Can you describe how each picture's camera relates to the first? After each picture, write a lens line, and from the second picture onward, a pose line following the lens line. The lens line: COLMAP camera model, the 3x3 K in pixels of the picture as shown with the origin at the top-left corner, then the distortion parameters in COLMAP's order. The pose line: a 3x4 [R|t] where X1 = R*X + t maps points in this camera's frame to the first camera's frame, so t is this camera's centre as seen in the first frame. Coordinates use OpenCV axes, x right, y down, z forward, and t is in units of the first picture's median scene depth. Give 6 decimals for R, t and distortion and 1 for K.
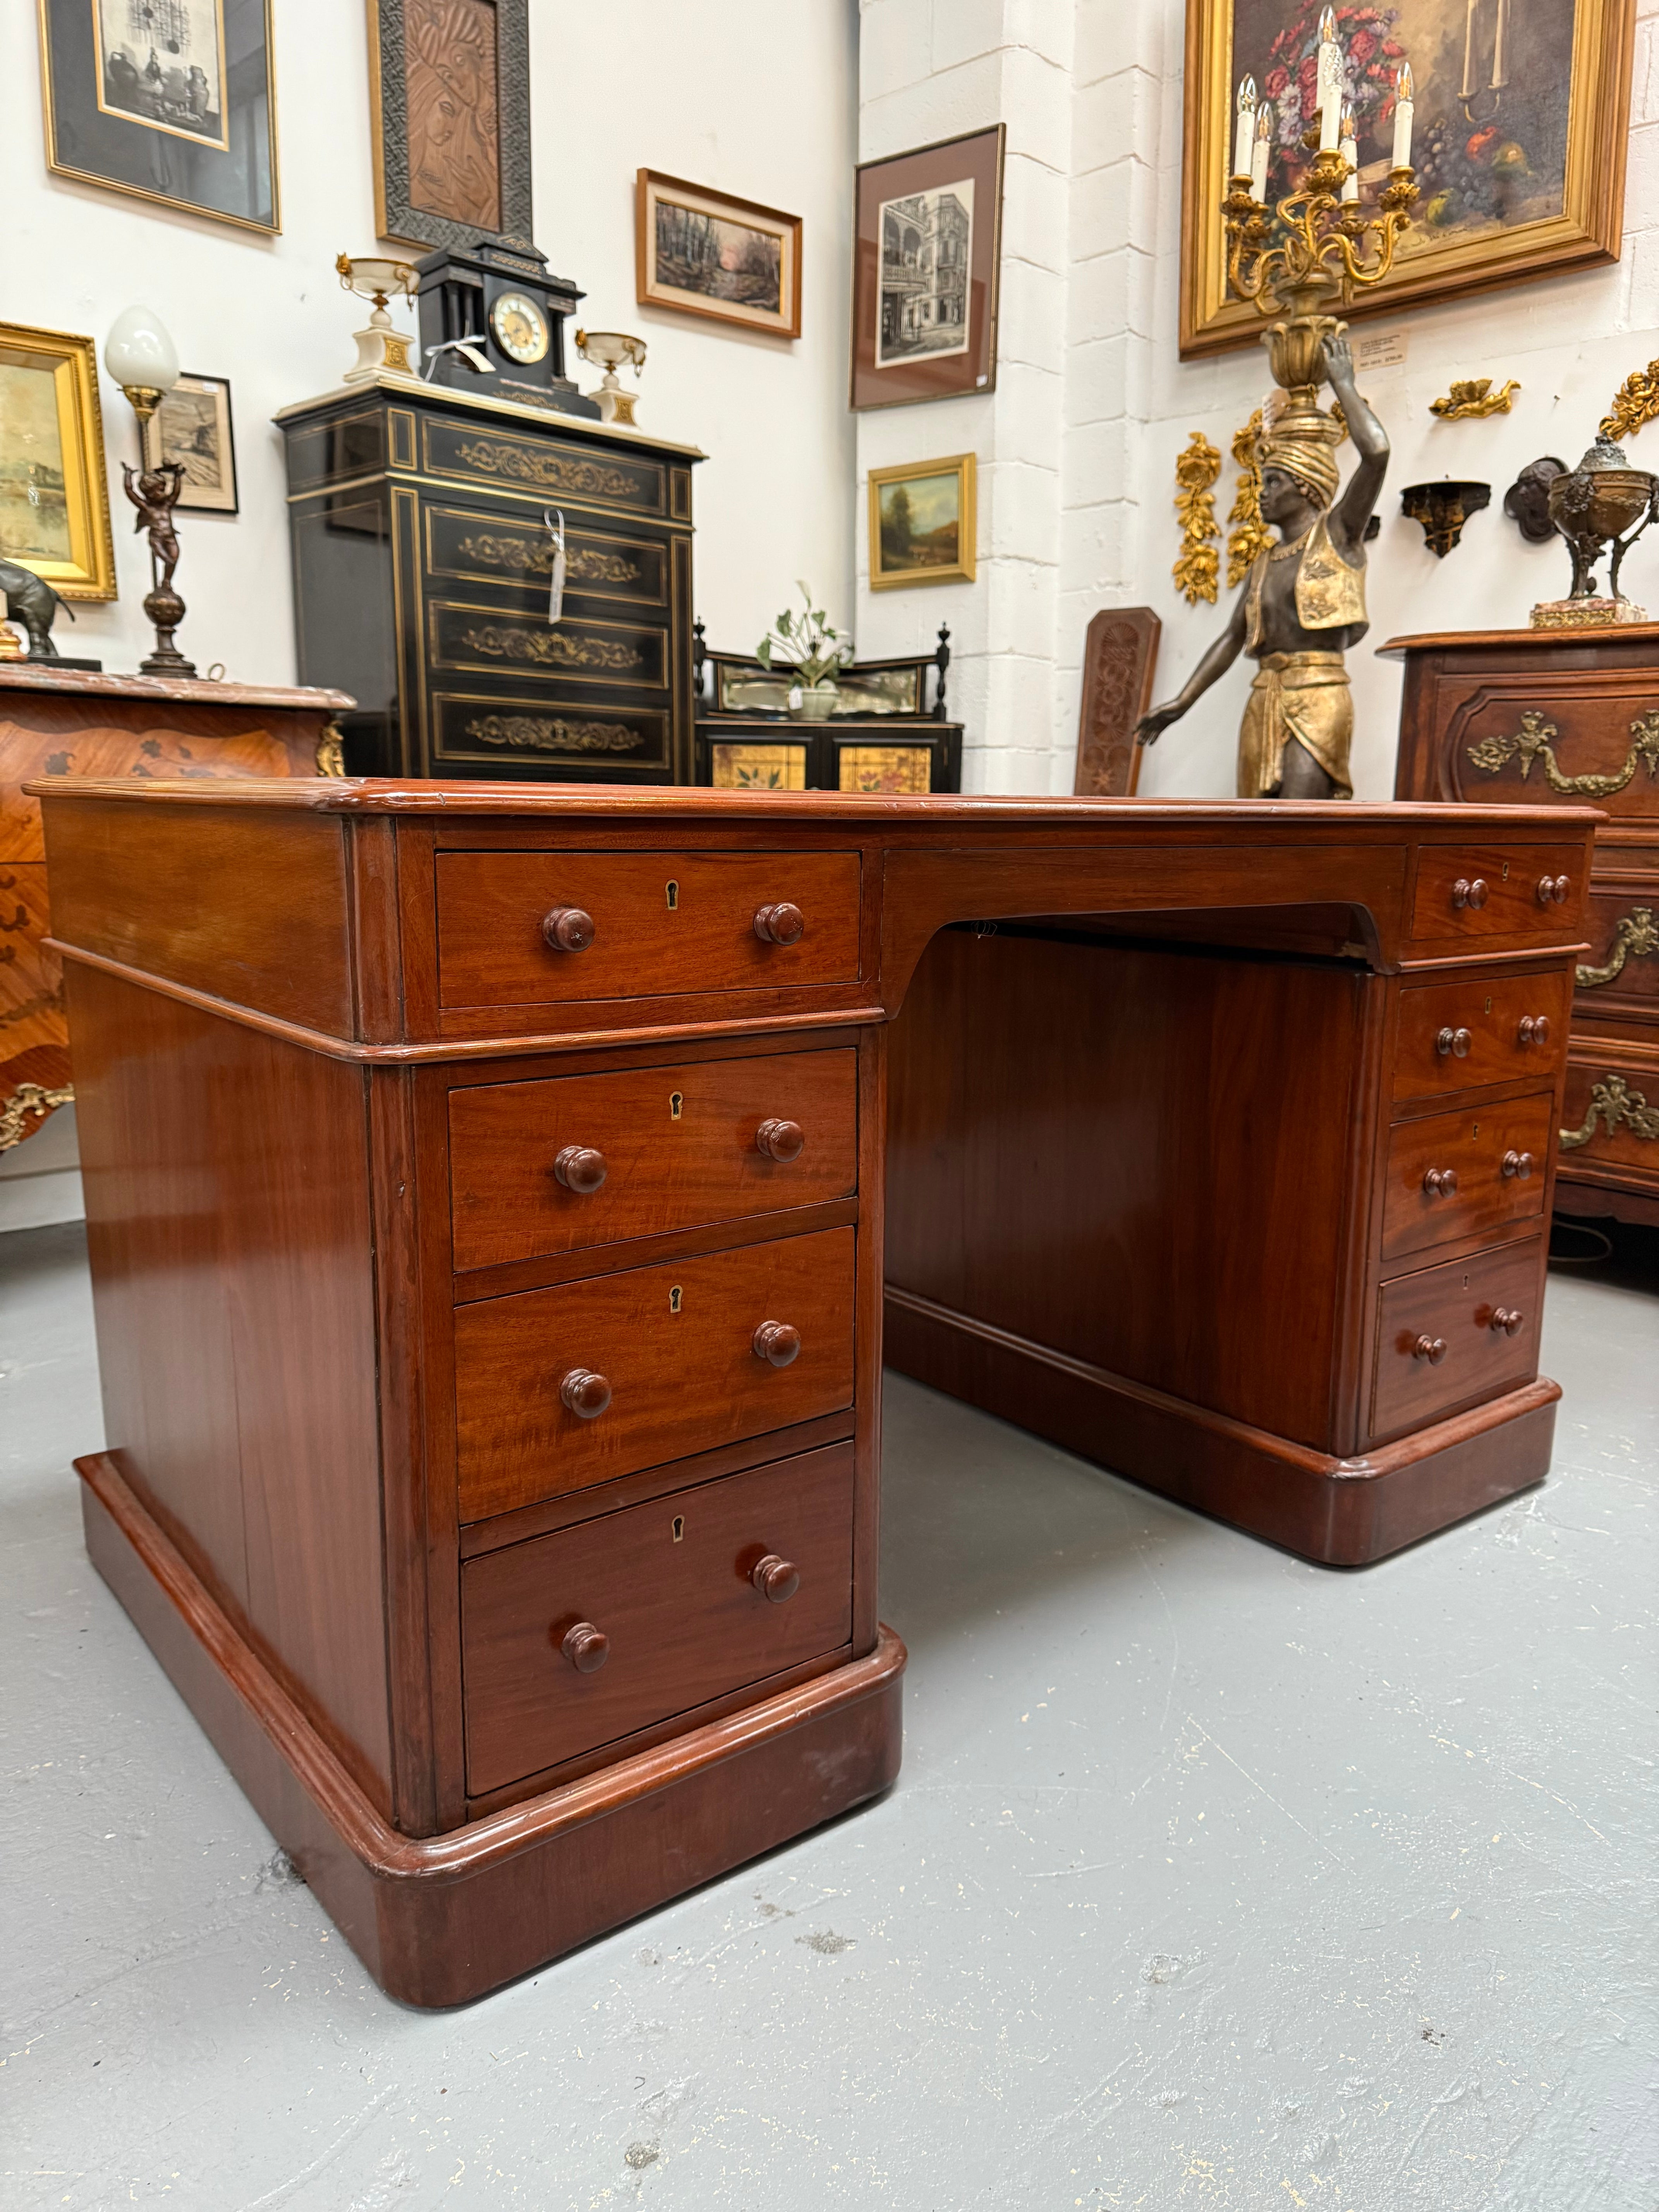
lens RADIAL K [[1567.6, 0, 840.9], [0, 1567.6, 1100.8], [0, 0, 1]] dist [0.003039, -0.010839]
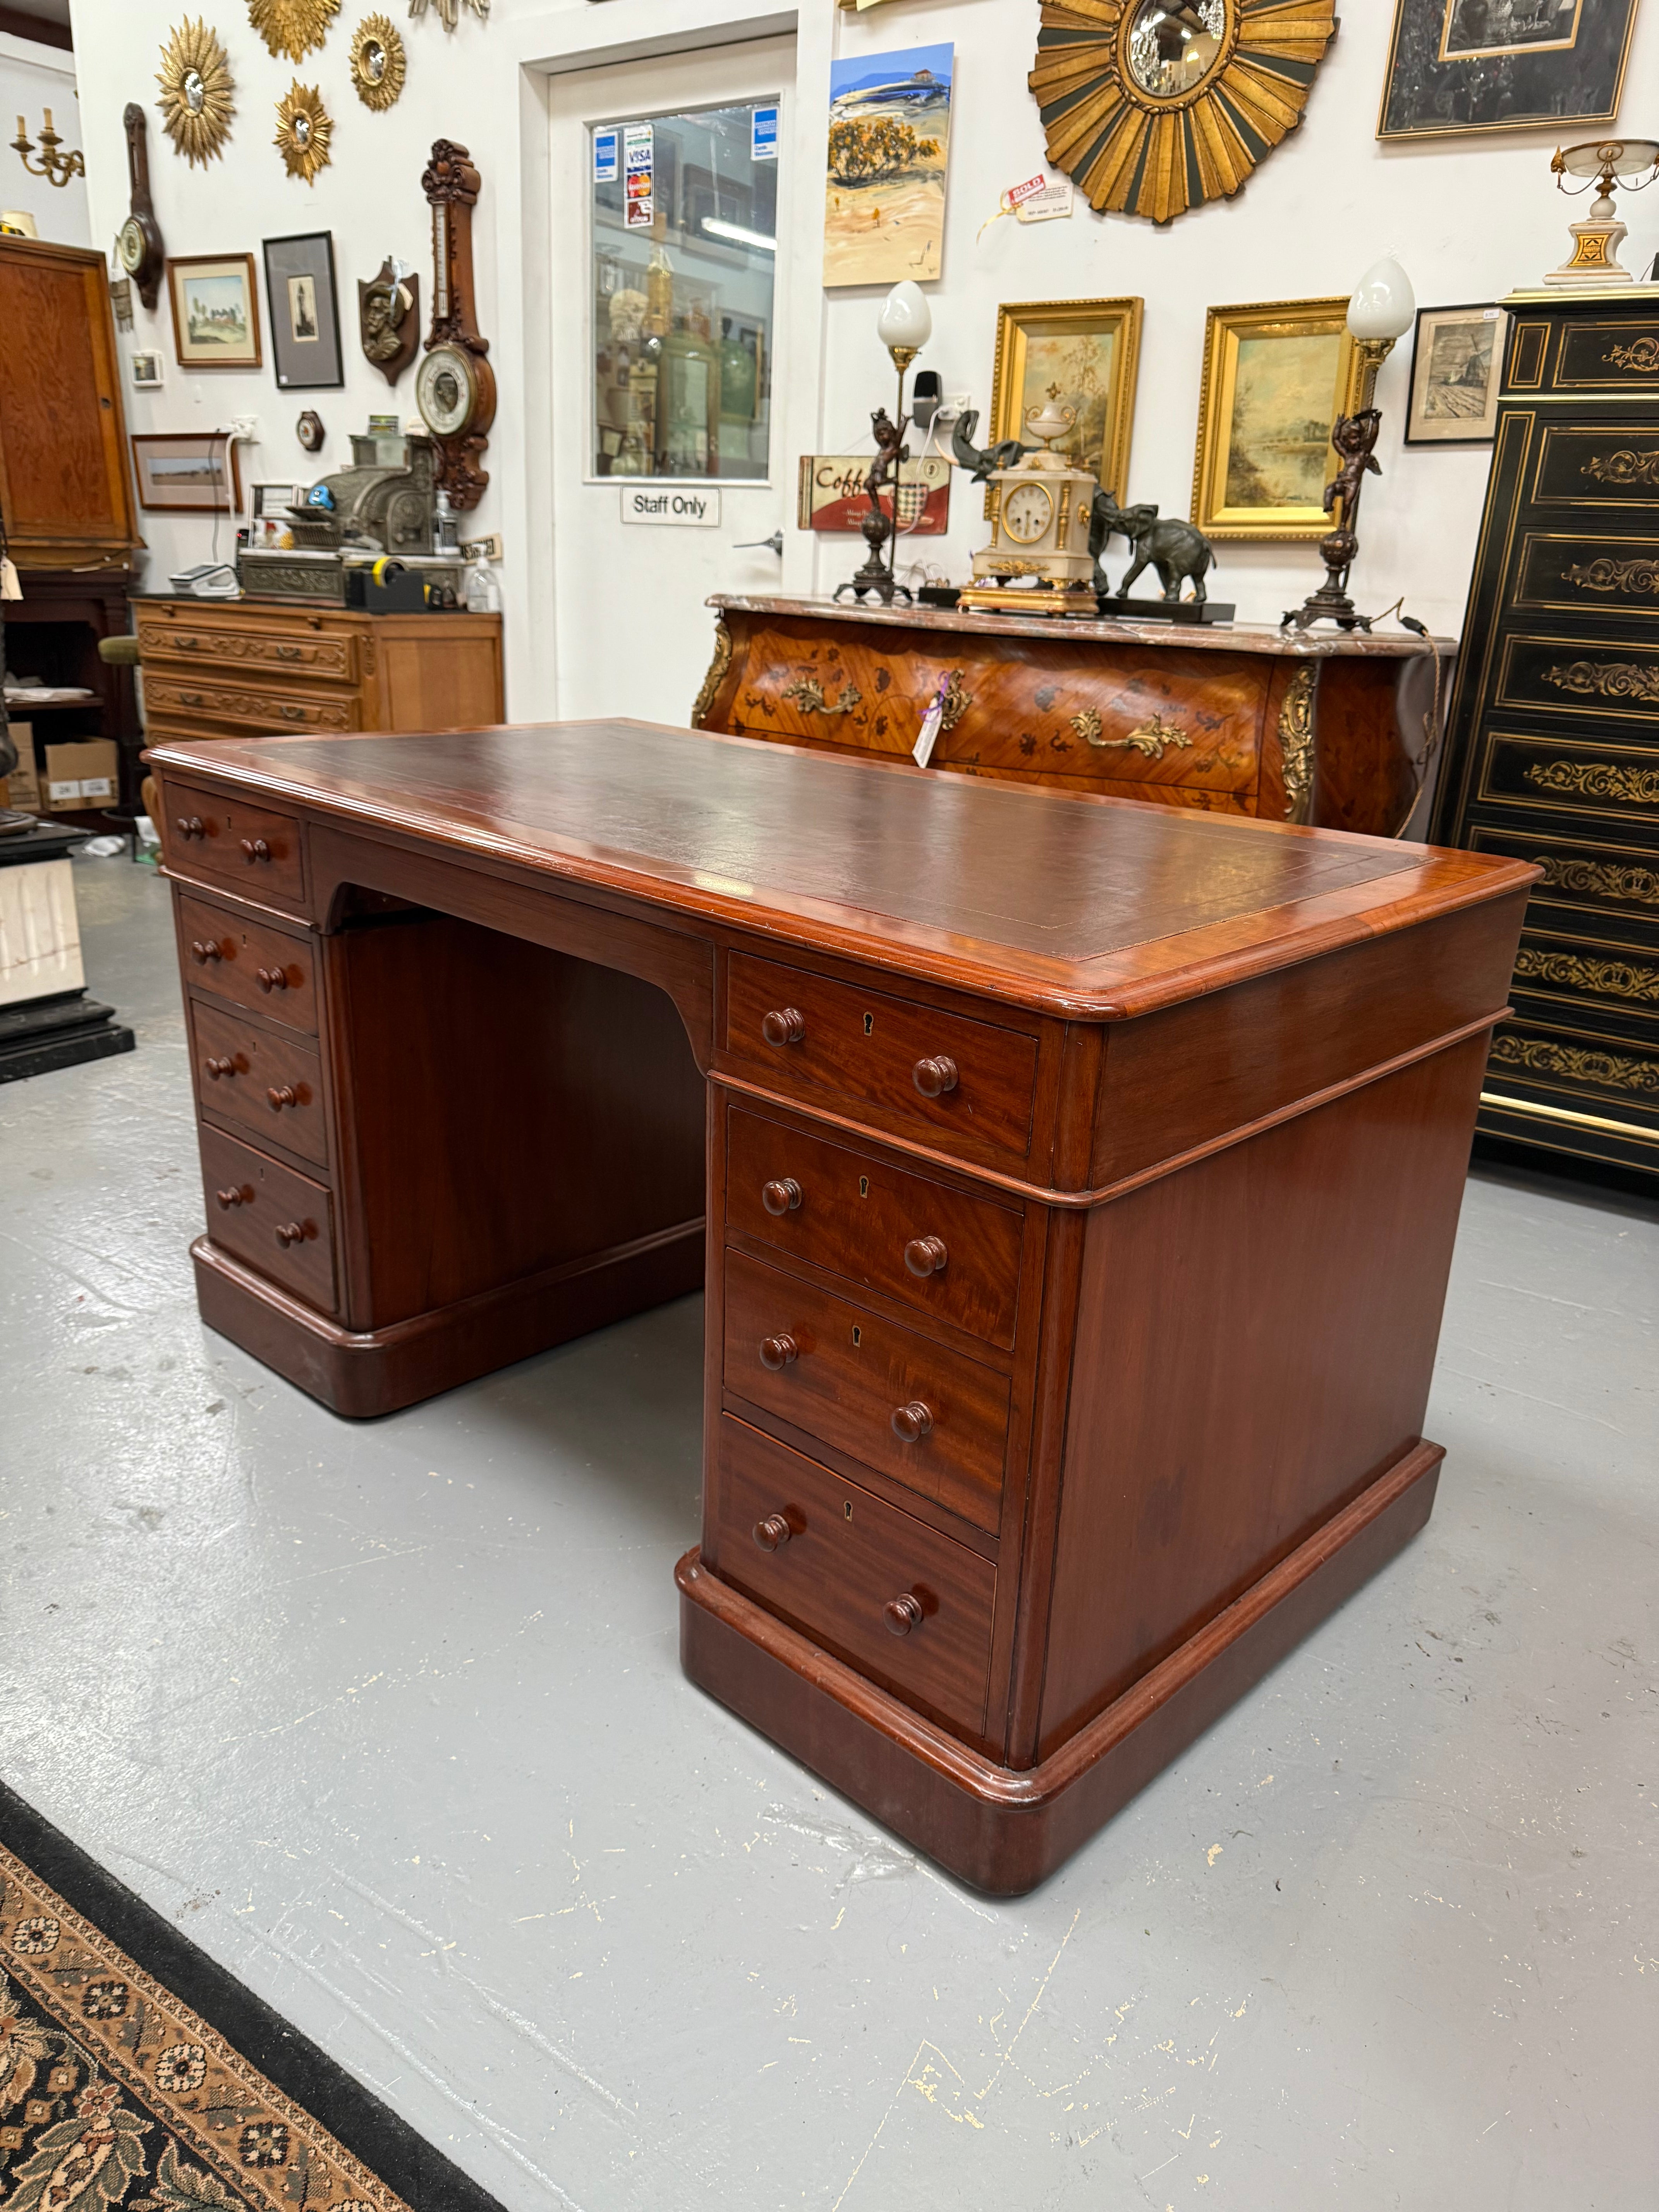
lens RADIAL K [[1569.3, 0, 835.0], [0, 1569.3, 1101.3], [0, 0, 1]] dist [-0.001850, -0.004740]
pose [[0.188496, 0.319959, -0.928491, 0.576638], [-0.224616, 0.934424, 0.276404, -0.162063], [0.956042, 0.156453, 0.248004, 0.415496]]
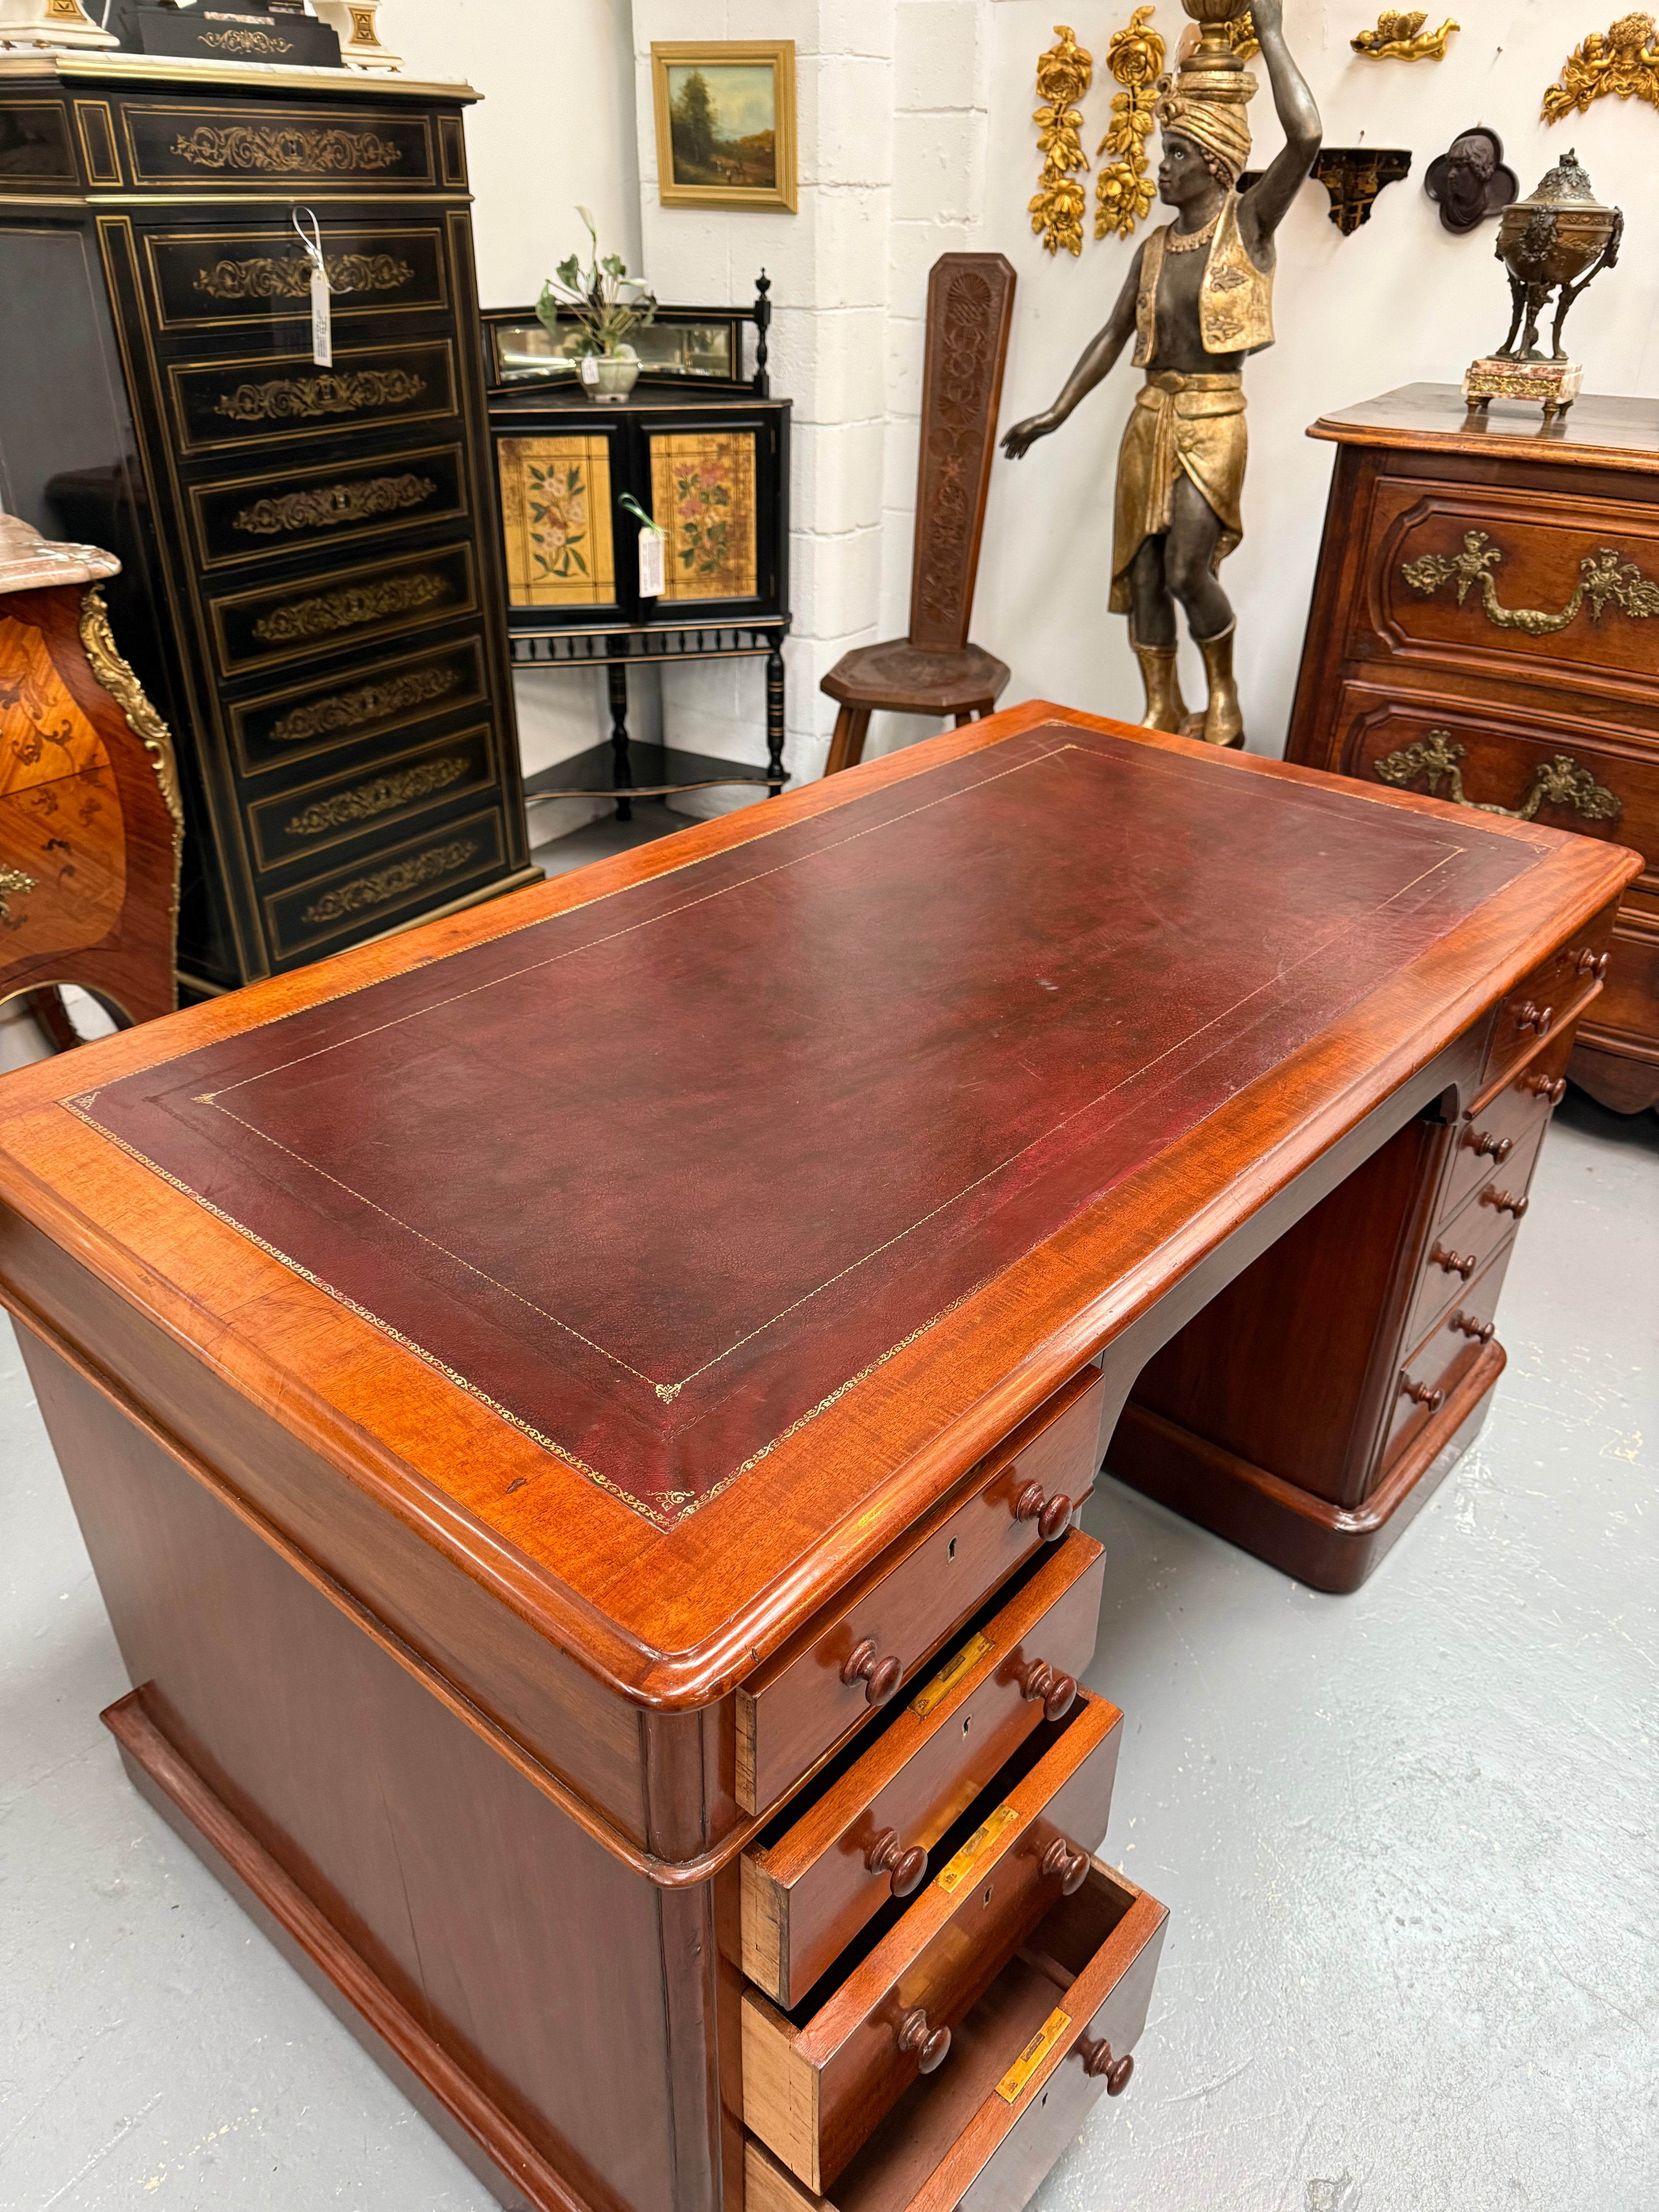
lens RADIAL K [[1569.3, 0, 835.0], [0, 1569.3, 1101.3], [0, 0, 1]] dist [-0.001850, -0.004740]
pose [[0.981538, -0.093568, 0.166818, -0.095094], [0.030323, 0.937266, 0.347294, -0.223168], [-0.188848, -0.335824, 0.922799, 0.092617]]
